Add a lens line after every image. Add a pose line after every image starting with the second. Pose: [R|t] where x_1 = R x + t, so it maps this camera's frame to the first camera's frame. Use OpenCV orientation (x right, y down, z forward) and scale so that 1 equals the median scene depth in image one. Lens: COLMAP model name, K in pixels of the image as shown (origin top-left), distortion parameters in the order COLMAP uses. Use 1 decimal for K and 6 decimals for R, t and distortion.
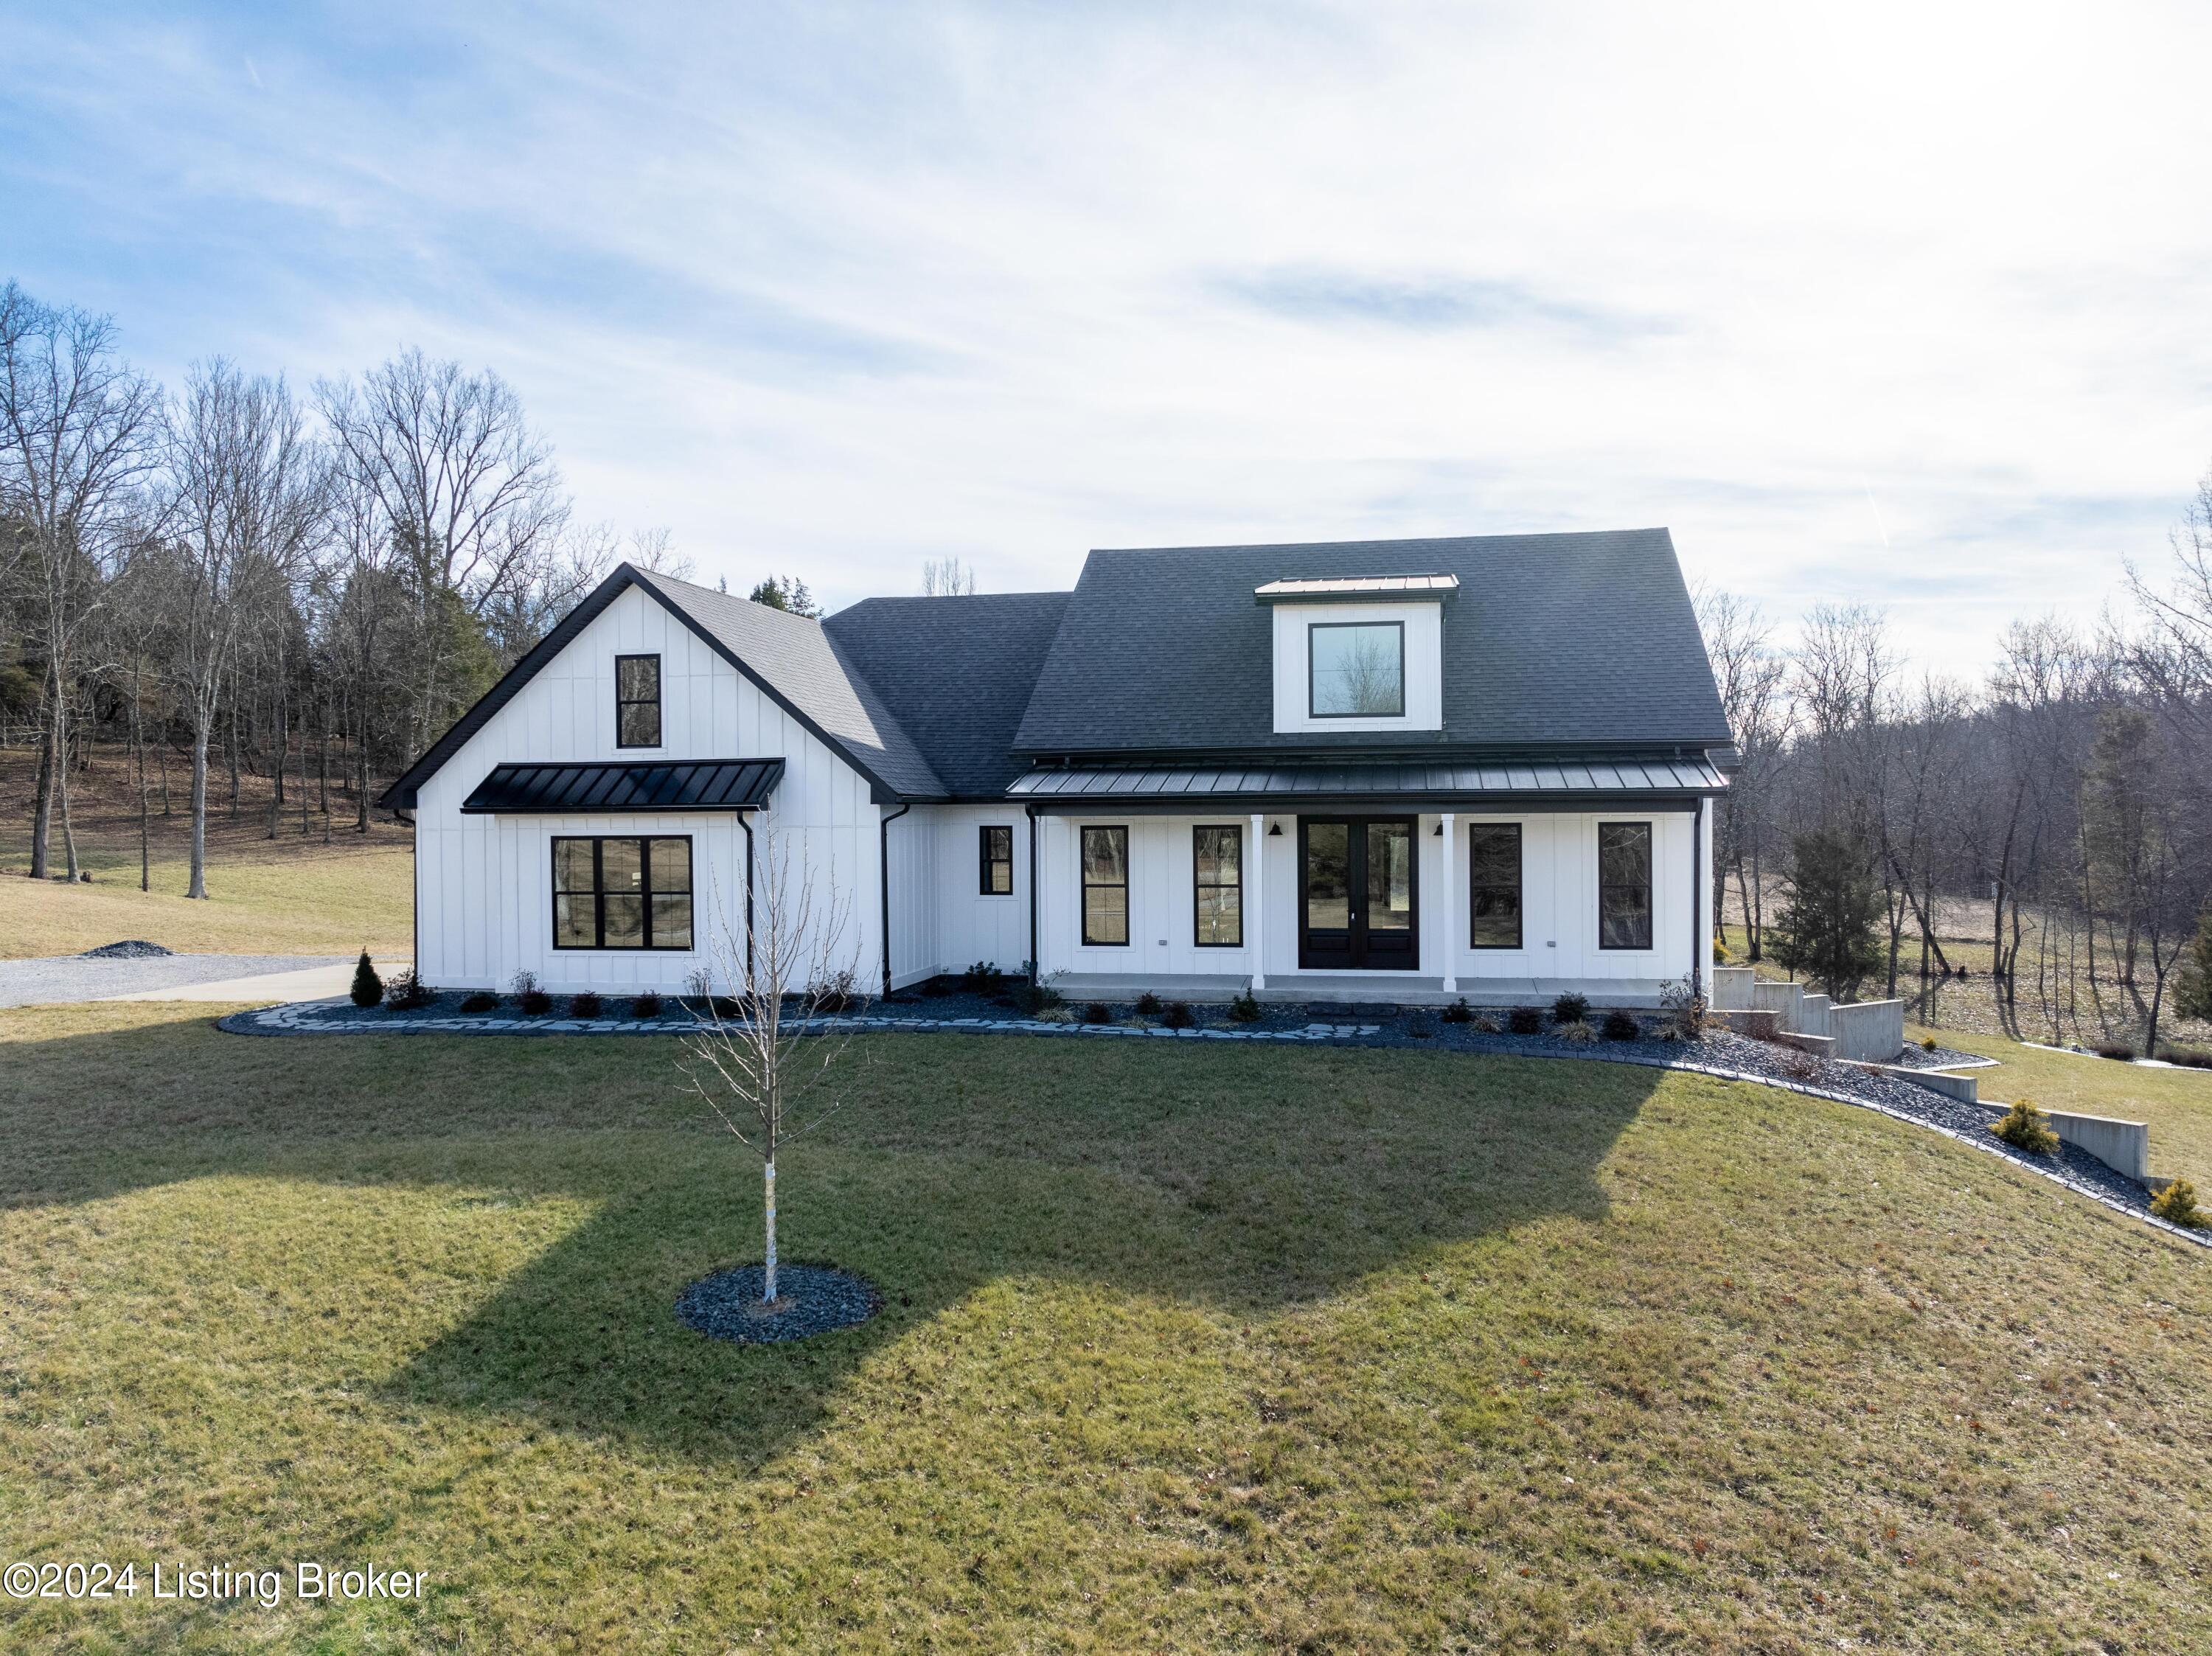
lens RADIAL K [[1603.4, 0, 1107.7], [0, 1603.4, 801.8], [0, 0, 1]] dist [-0.043045, 0.001422]
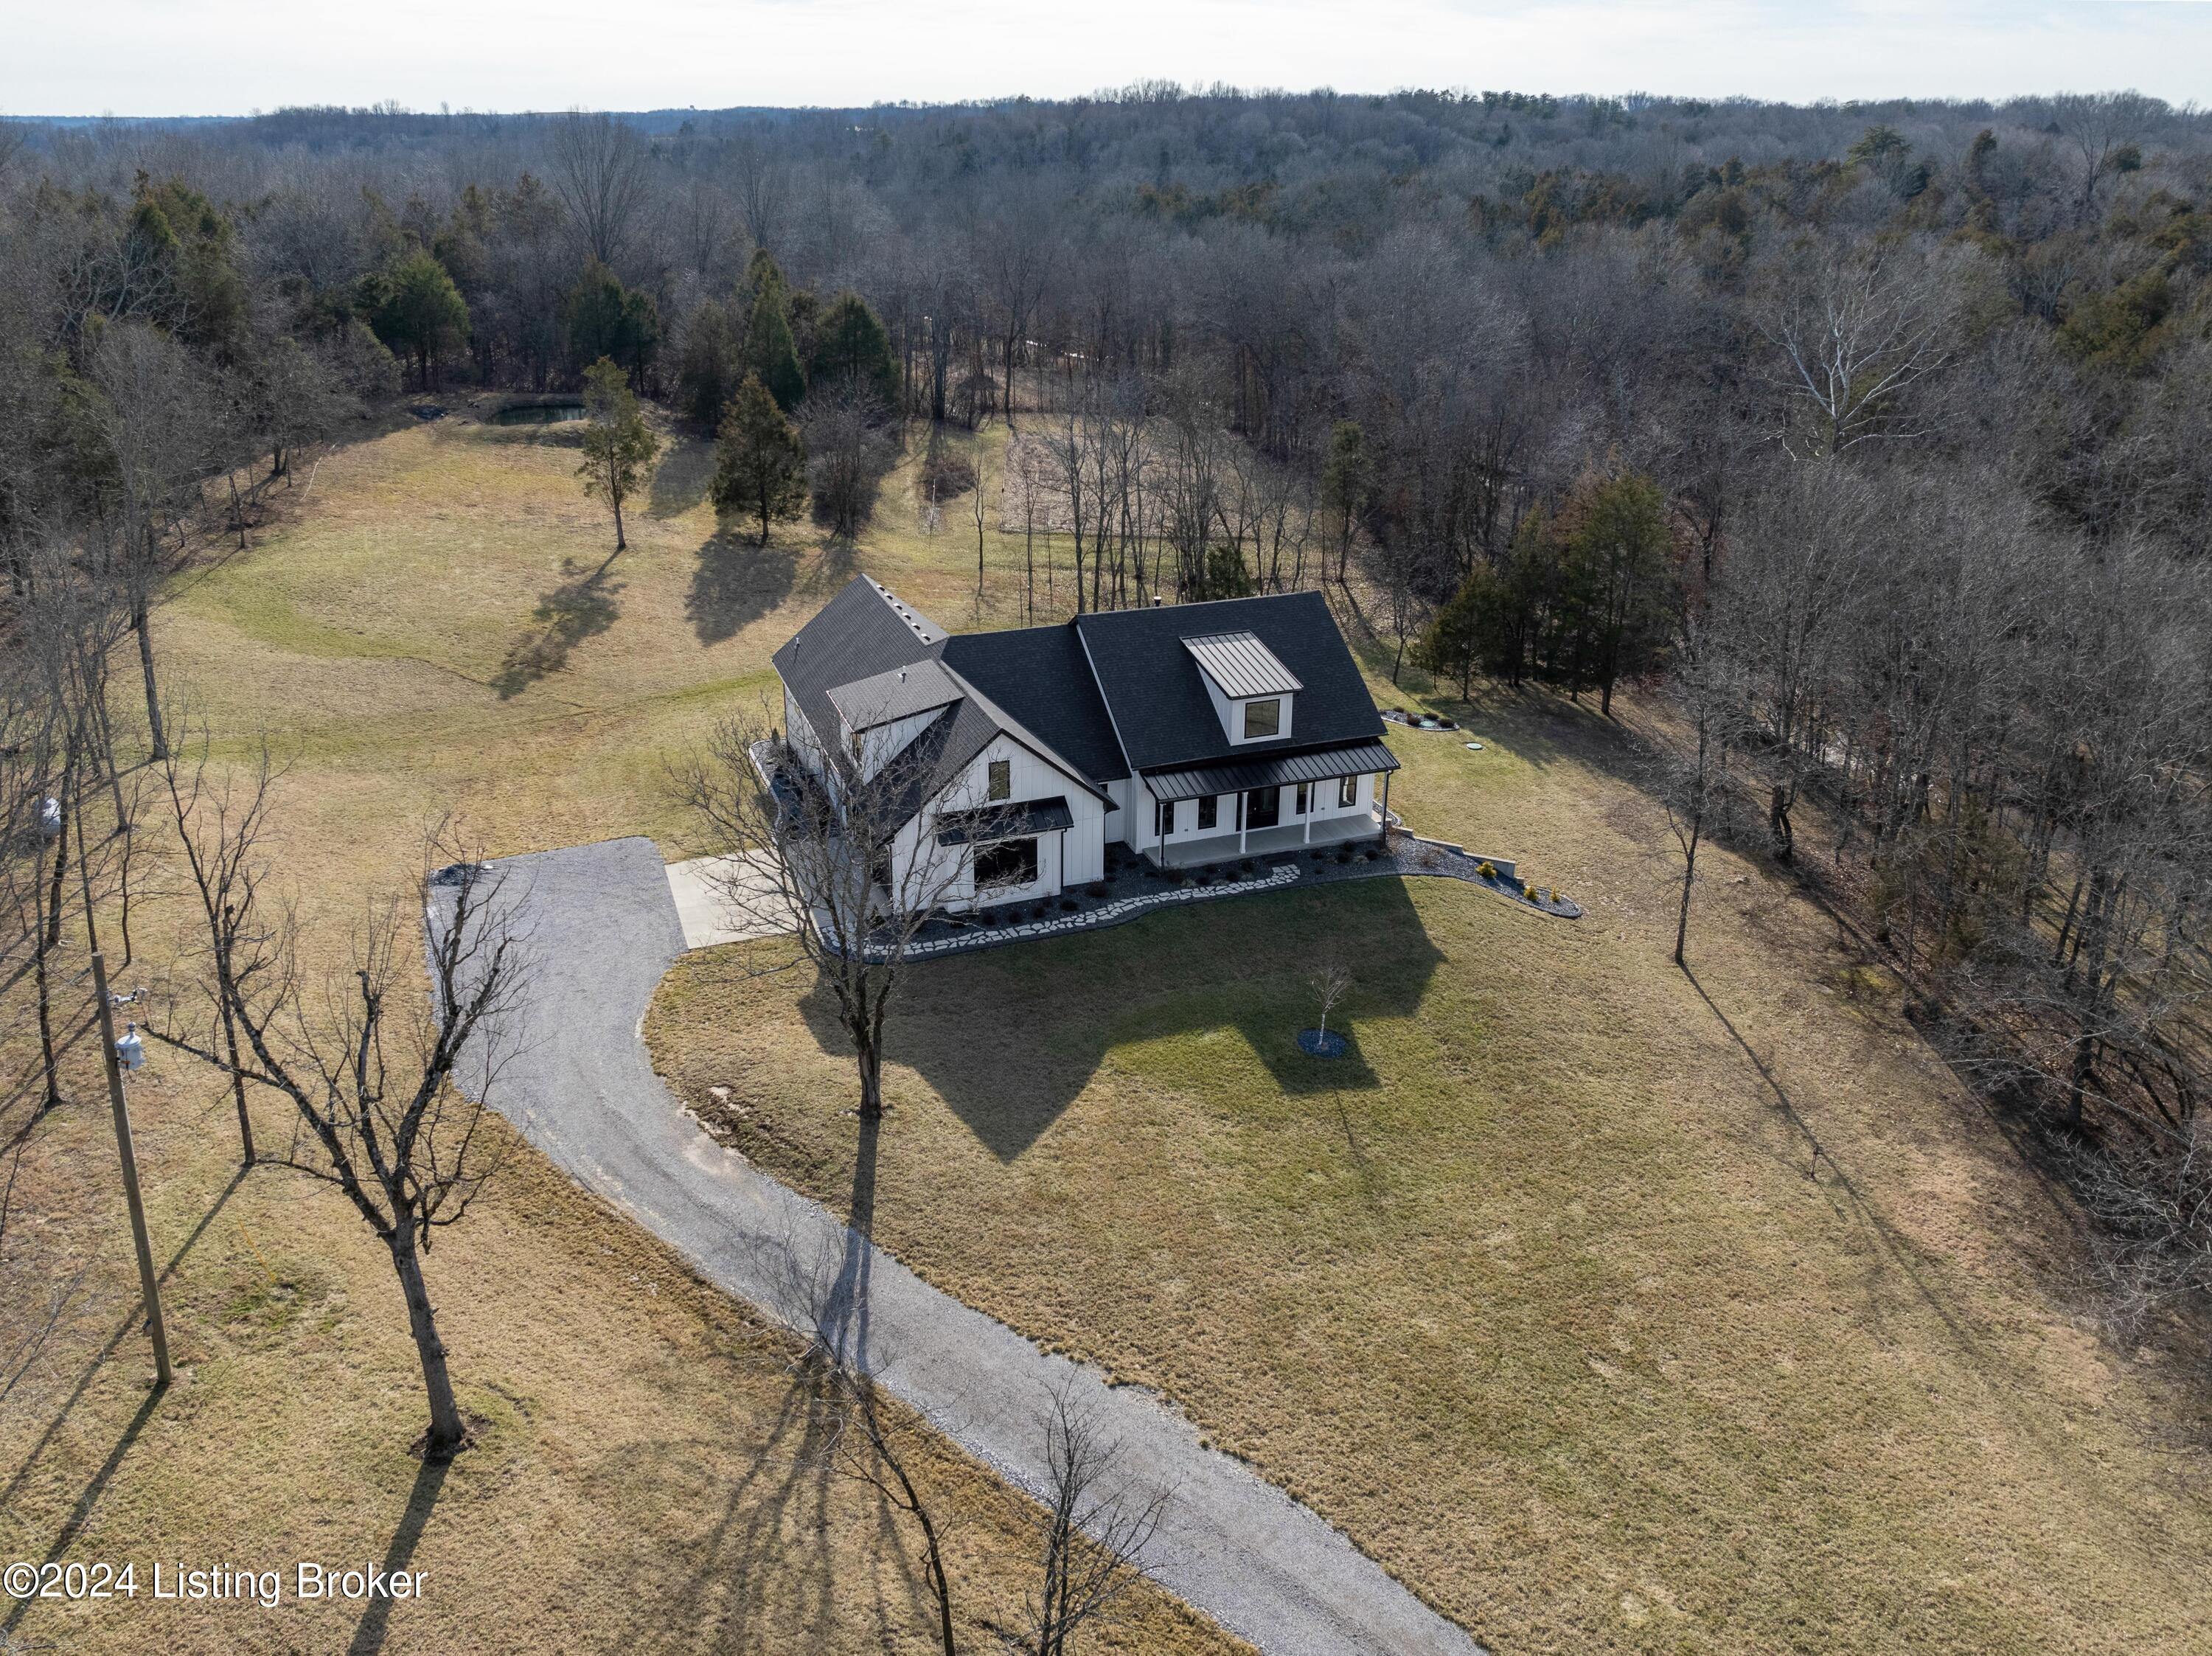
lens RADIAL K [[1603.4, 0, 1109.7], [0, 1603.4, 816.4], [0, 0, 1]] dist [-0.043045, 0.001422]
pose [[0.843633, -0.199923, 0.498312, -1.323021], [-0.024274, 0.912941, 0.407368, -0.957410], [-0.536372, -0.355765, 0.765334, -0.838179]]
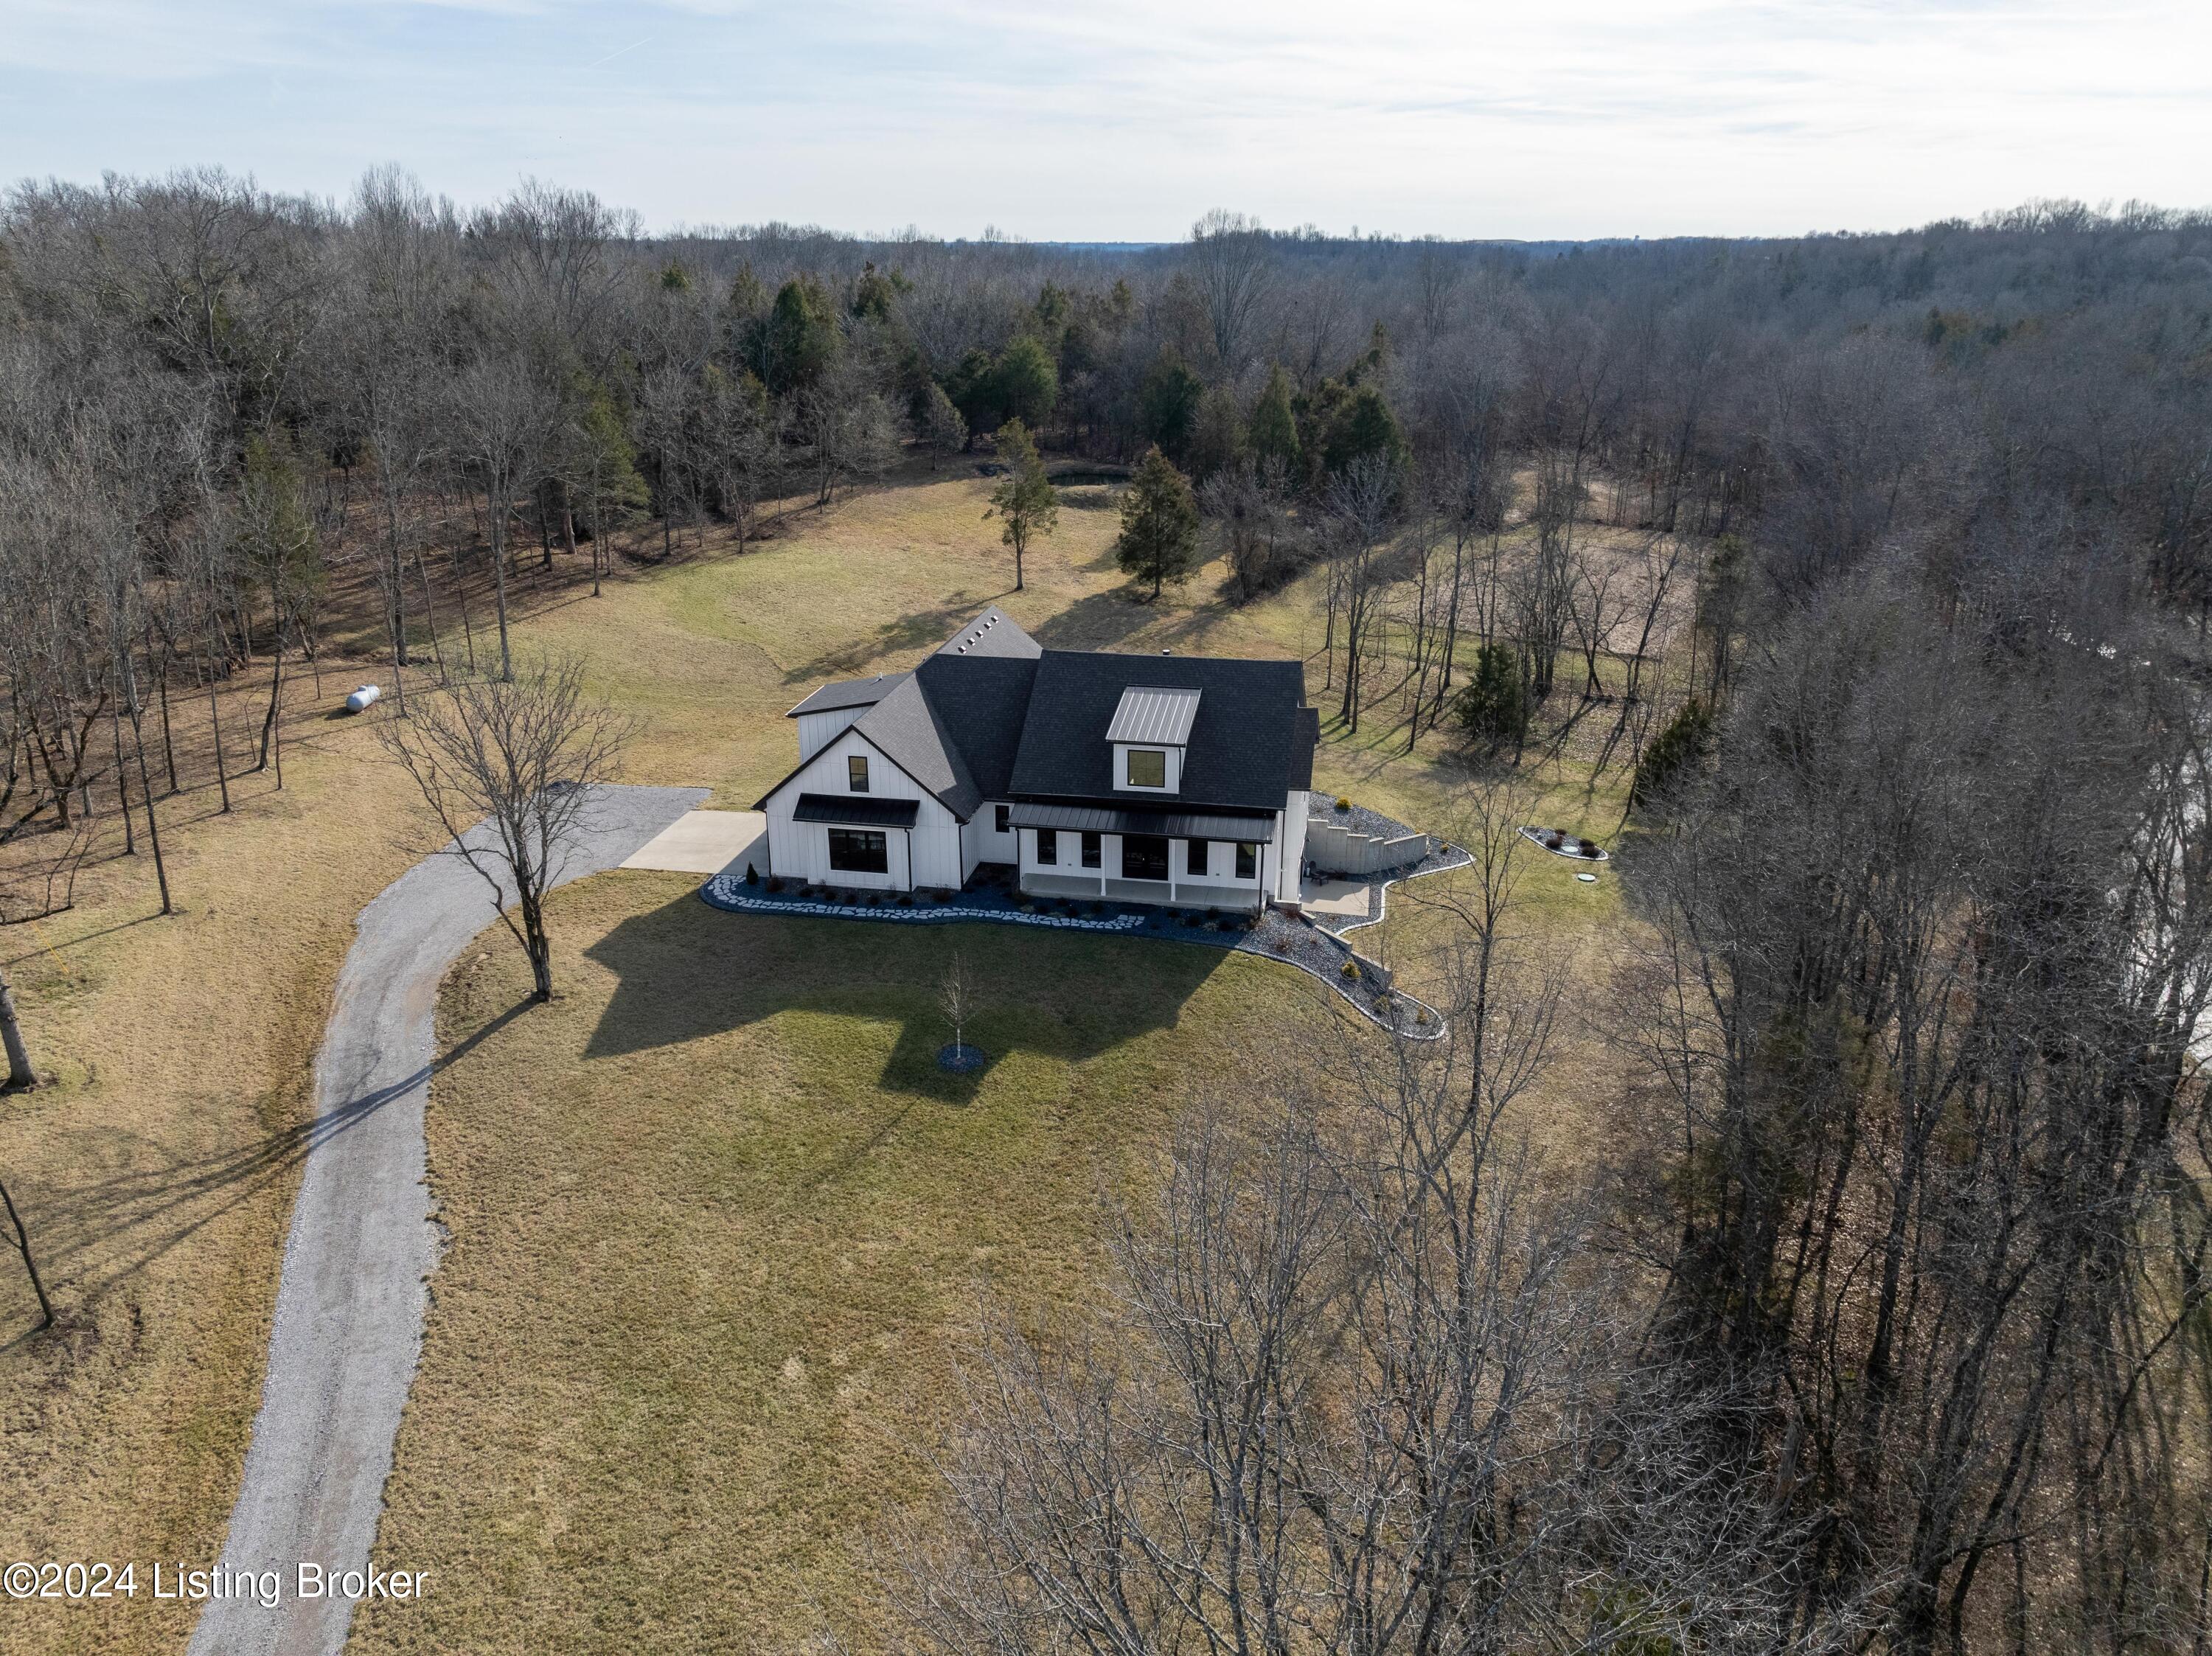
lens RADIAL K [[1603.4, 0, 1096.4], [0, 1603.4, 827.2], [0, 0, 1]] dist [-0.043045, 0.001422]
pose [[0.999970, 0.004775, 0.006151, 0.060568], [-0.006647, 0.934826, 0.355043, -0.887449], [-0.004055, -0.355073, 0.934830, -1.375928]]
